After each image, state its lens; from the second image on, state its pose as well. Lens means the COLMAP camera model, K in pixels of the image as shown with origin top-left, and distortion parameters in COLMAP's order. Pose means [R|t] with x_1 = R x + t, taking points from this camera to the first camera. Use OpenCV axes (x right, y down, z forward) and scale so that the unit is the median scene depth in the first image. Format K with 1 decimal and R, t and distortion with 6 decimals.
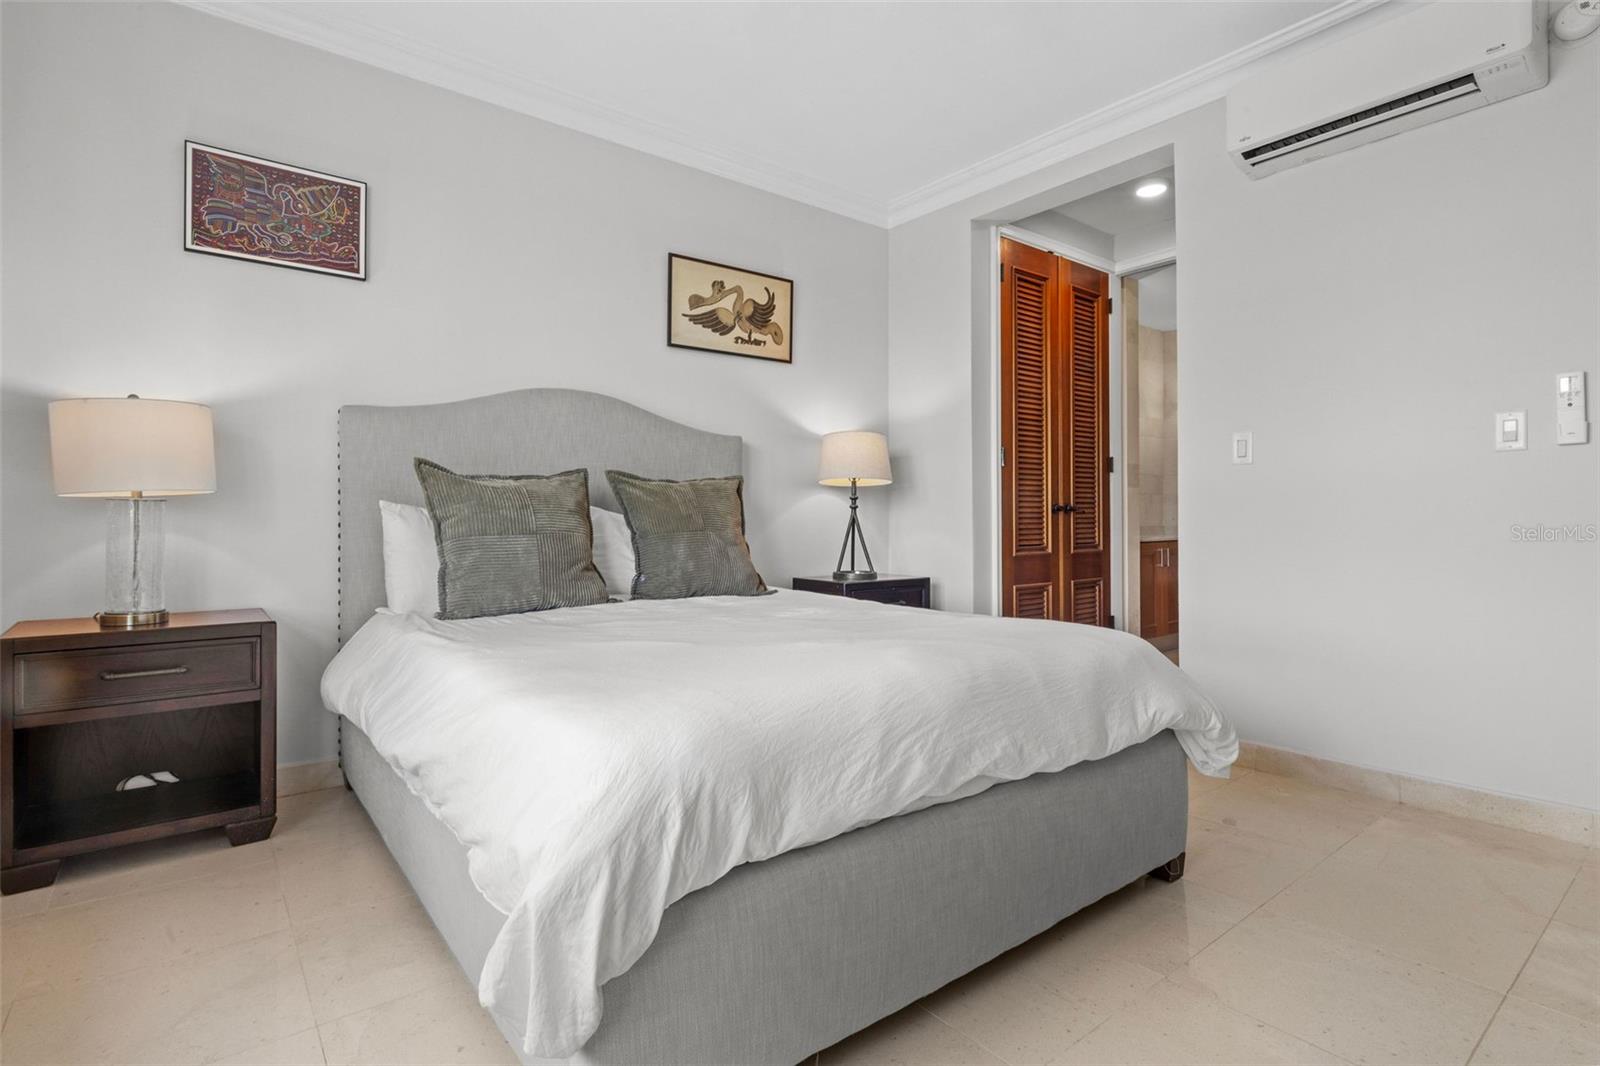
lens RADIAL K [[782.0, 0, 799.6], [0, 782.0, 526.1], [0, 0, 1]] dist [-0.004775, -0.000101]
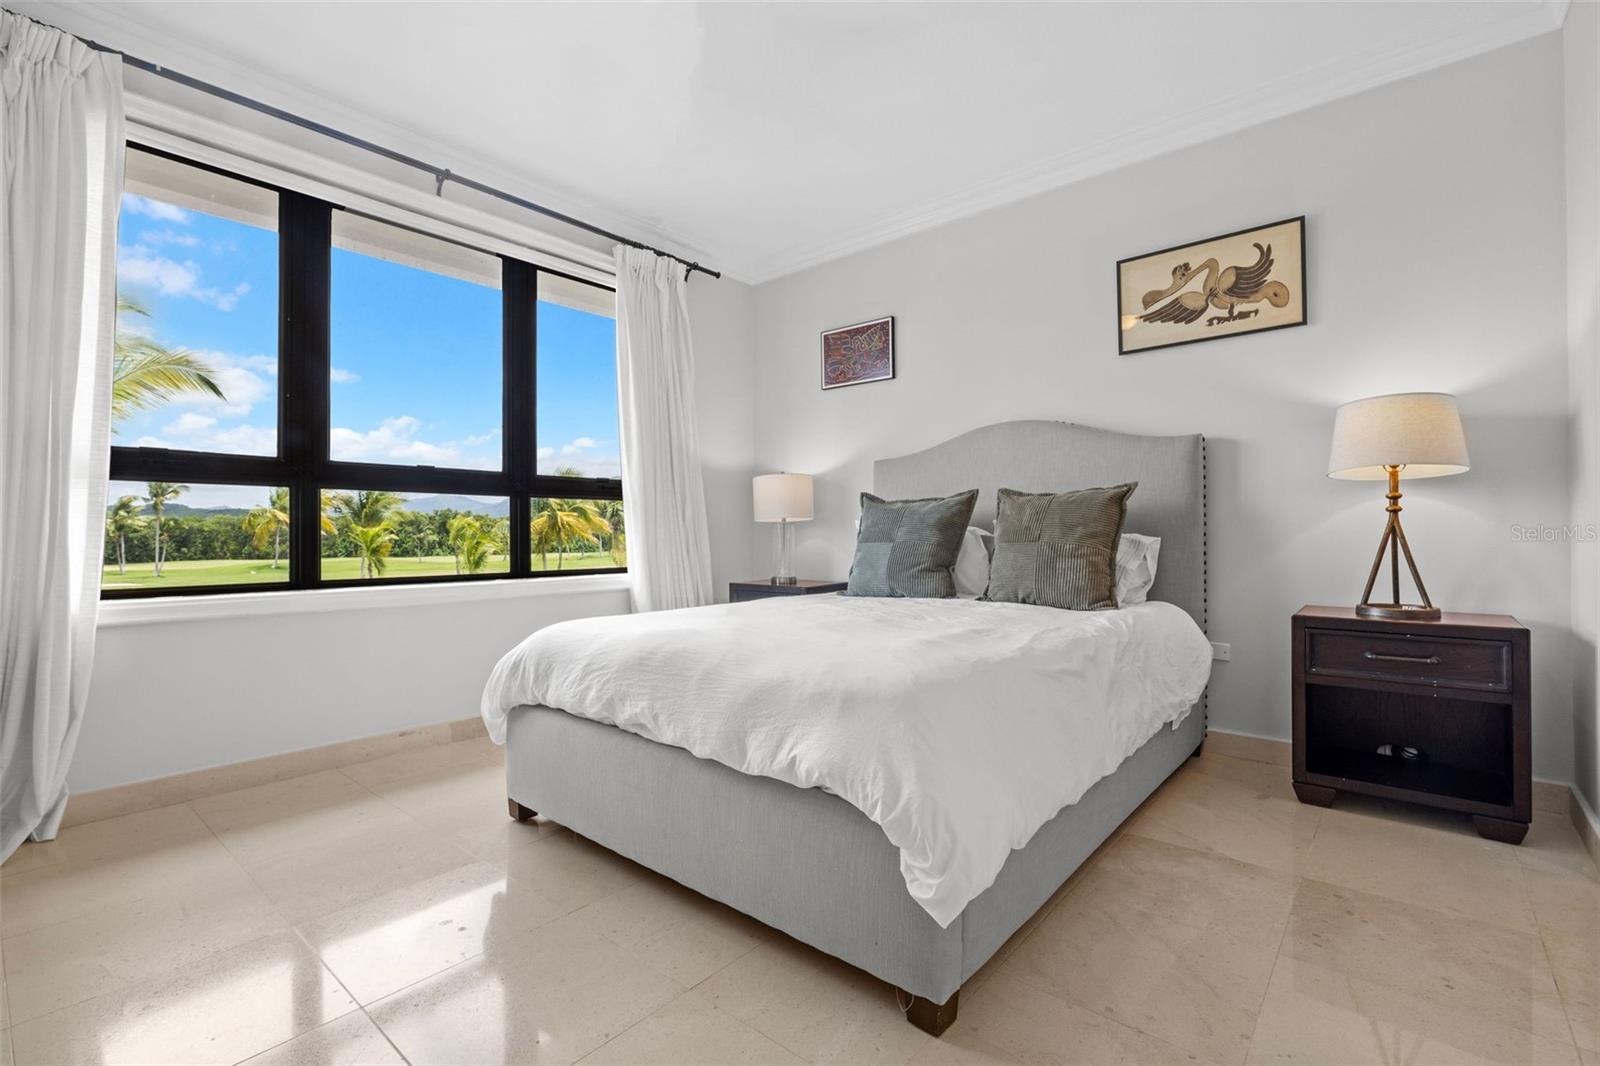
lens RADIAL K [[710.6, 0, 814.6], [0, 710.6, 531.8], [0, 0, 1]] dist [-0.016570, -0.000400]
pose [[0.204892, 0.004512, -0.978774, 0.602947], [0.002528, 0.999984, 0.005139, -0.010301], [0.978781, -0.003527, 0.204877, 0.412960]]
